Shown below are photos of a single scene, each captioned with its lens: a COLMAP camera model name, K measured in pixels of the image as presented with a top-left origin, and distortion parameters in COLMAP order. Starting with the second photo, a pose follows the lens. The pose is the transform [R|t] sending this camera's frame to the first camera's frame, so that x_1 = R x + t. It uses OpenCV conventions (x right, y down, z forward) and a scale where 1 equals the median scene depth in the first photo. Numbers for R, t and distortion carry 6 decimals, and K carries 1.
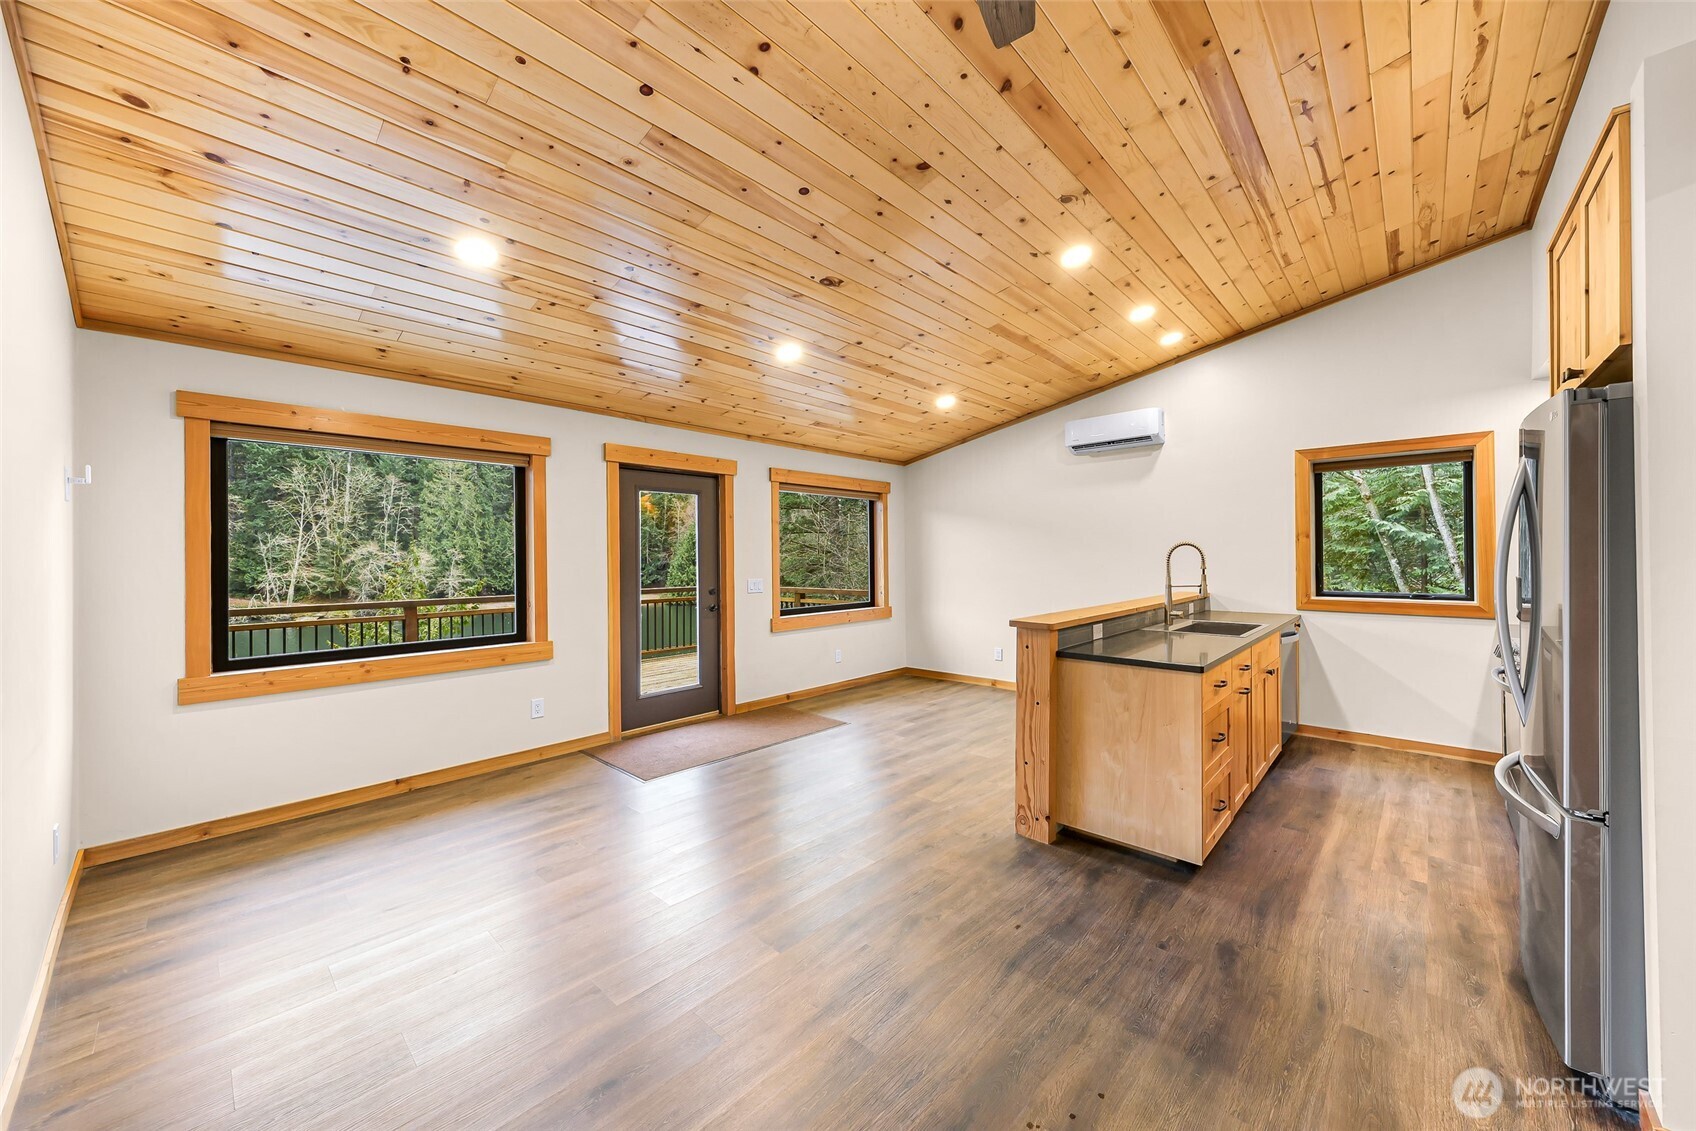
lens RADIAL K [[614.9, 0, 848.4], [0, 614.9, 554.1], [0, 0, 1]] dist [-0.001629, -0.000183]
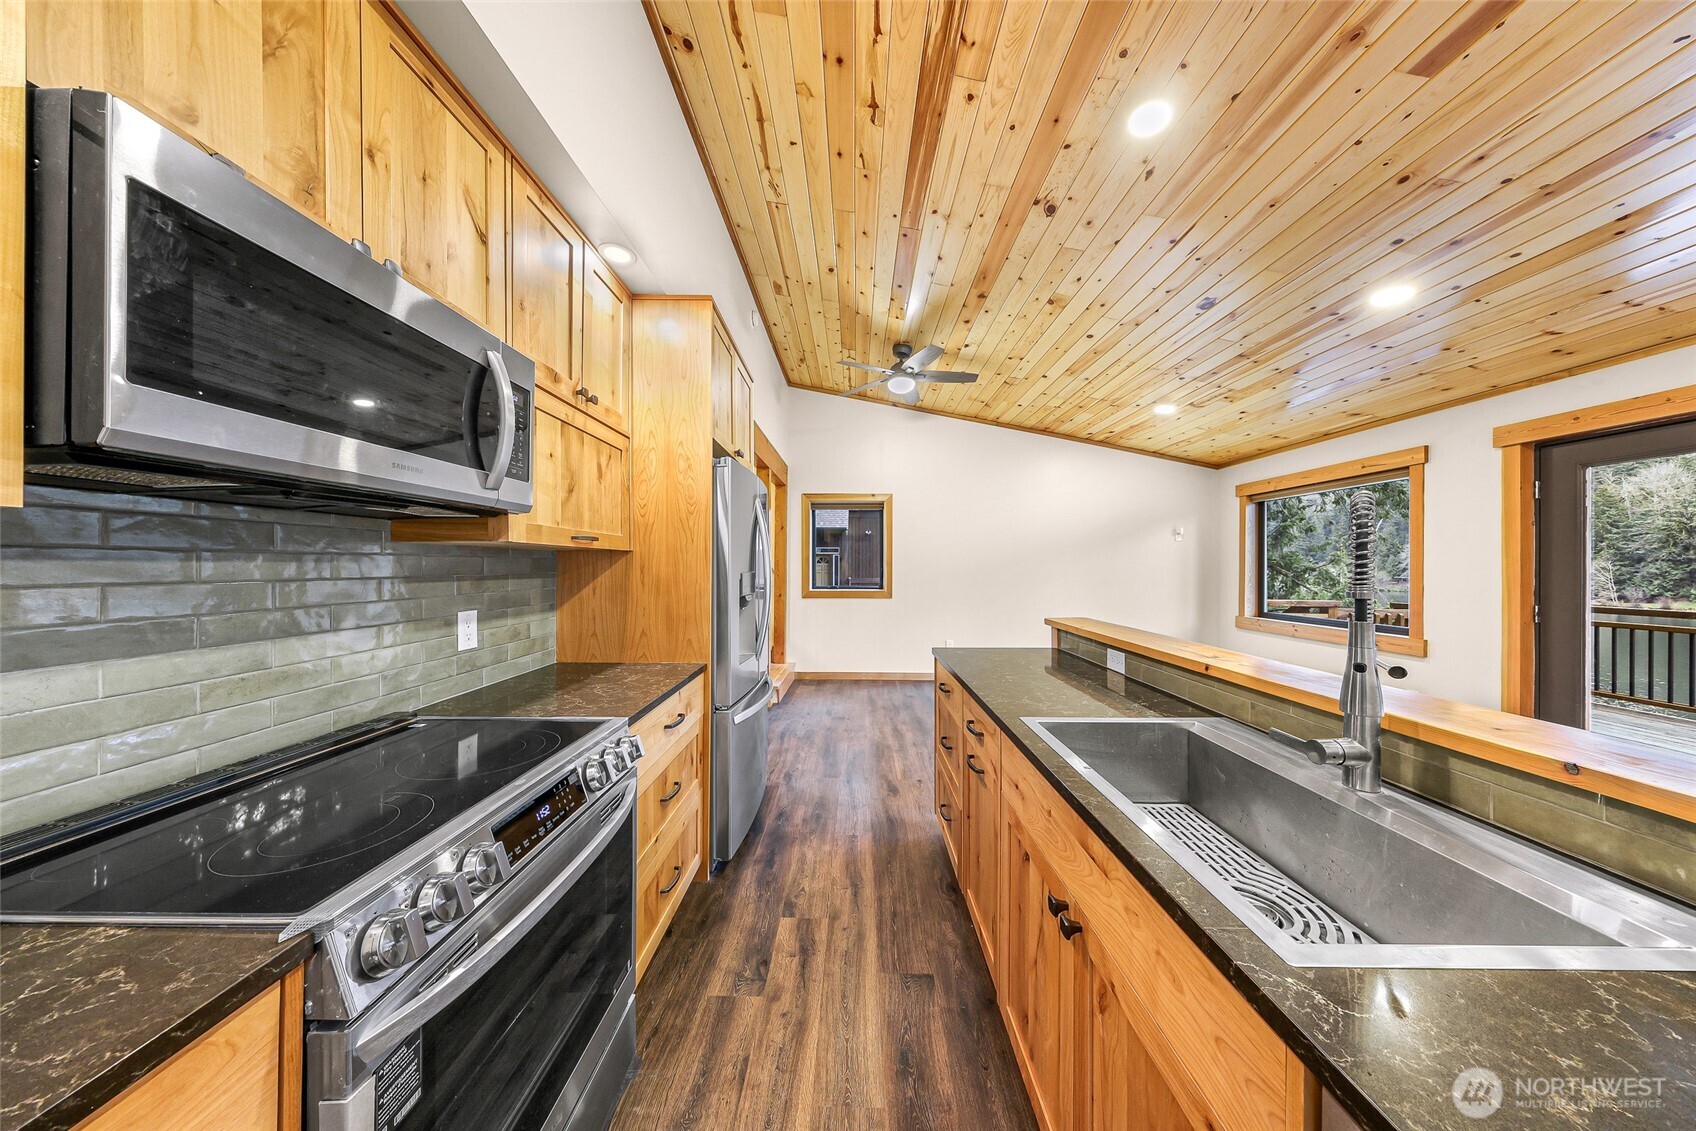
lens RADIAL K [[536.6, 0, 826.9], [0, 536.6, 571.2], [0, 0, 1]] dist [-0.000102, -0.000023]
pose [[-0.767004, 0.009917, -0.641566, 0.839583], [0.005786, 0.999947, 0.008540, 0.010404], [0.641616, 0.002838, -0.767020, 0.993606]]
